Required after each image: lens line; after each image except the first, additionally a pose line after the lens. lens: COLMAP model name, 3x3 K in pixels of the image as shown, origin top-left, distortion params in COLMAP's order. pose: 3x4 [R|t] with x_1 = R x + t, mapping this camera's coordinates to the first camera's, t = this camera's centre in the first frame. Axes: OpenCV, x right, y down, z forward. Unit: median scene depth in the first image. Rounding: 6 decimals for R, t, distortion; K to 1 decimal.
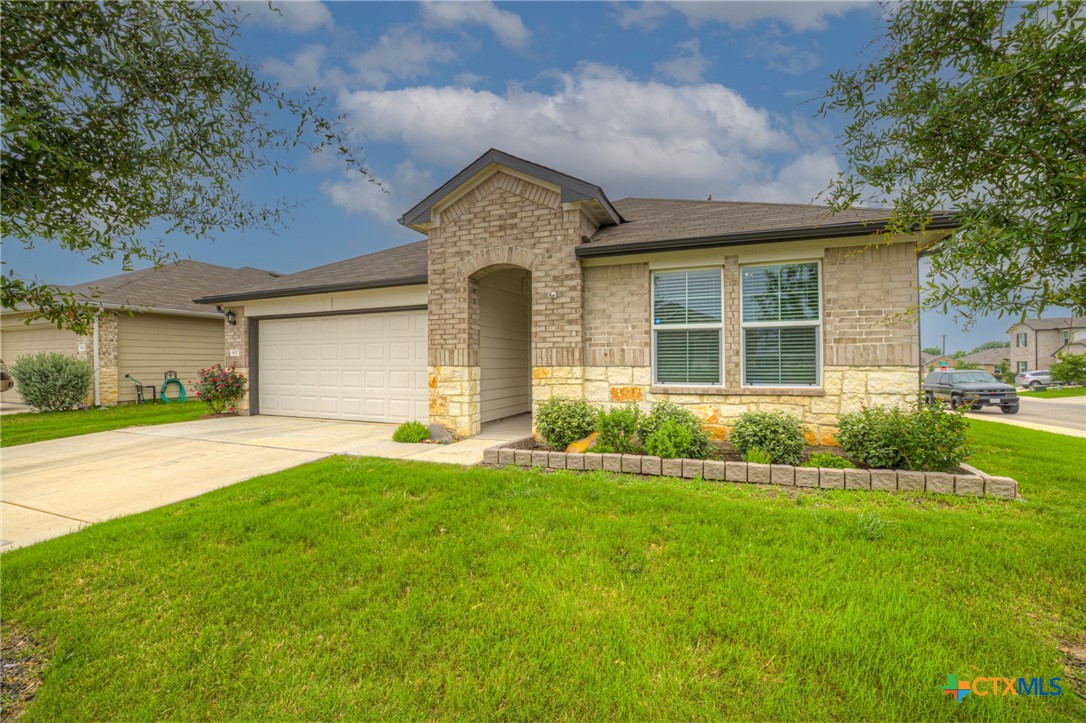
lens RADIAL K [[470.5, 0, 532.9], [0, 470.5, 359.6], [0, 0, 1]] dist [-0.000029, 0.000327]
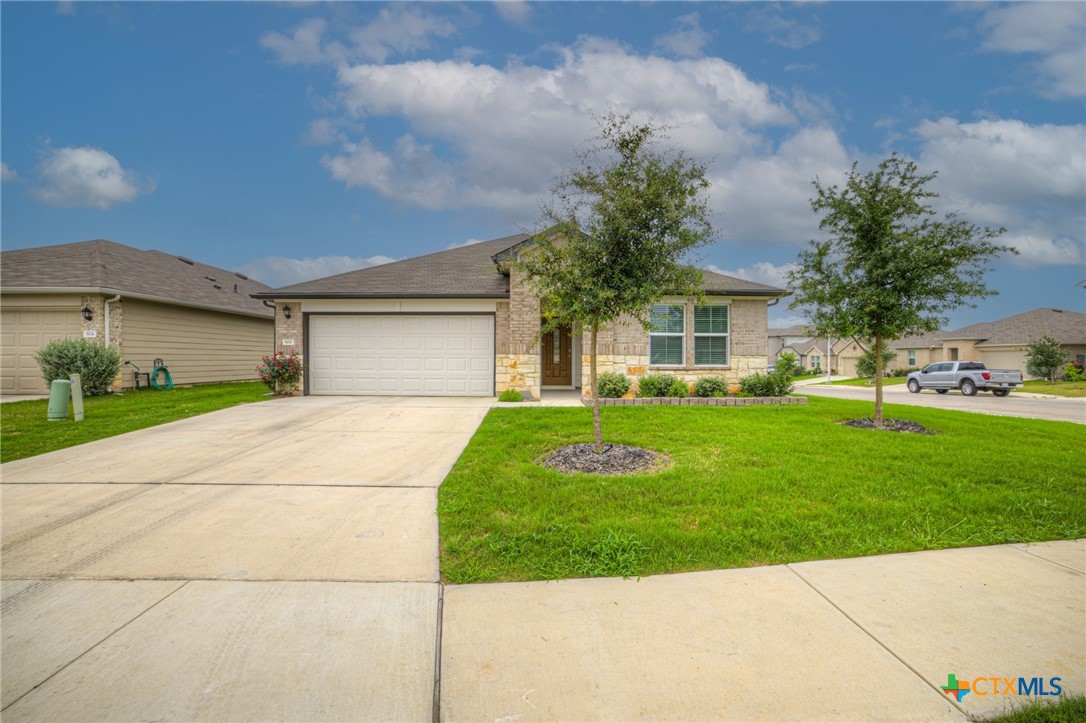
lens RADIAL K [[470.5, 0, 532.9], [0, 470.5, 359.6], [0, 0, 1]] dist [-0.000029, 0.000327]
pose [[0.921324, 0.007057, 0.388731, -0.766452], [-0.010387, 0.999925, 0.006466, 0.021046], [-0.388656, -0.009995, 0.921329, -0.448835]]
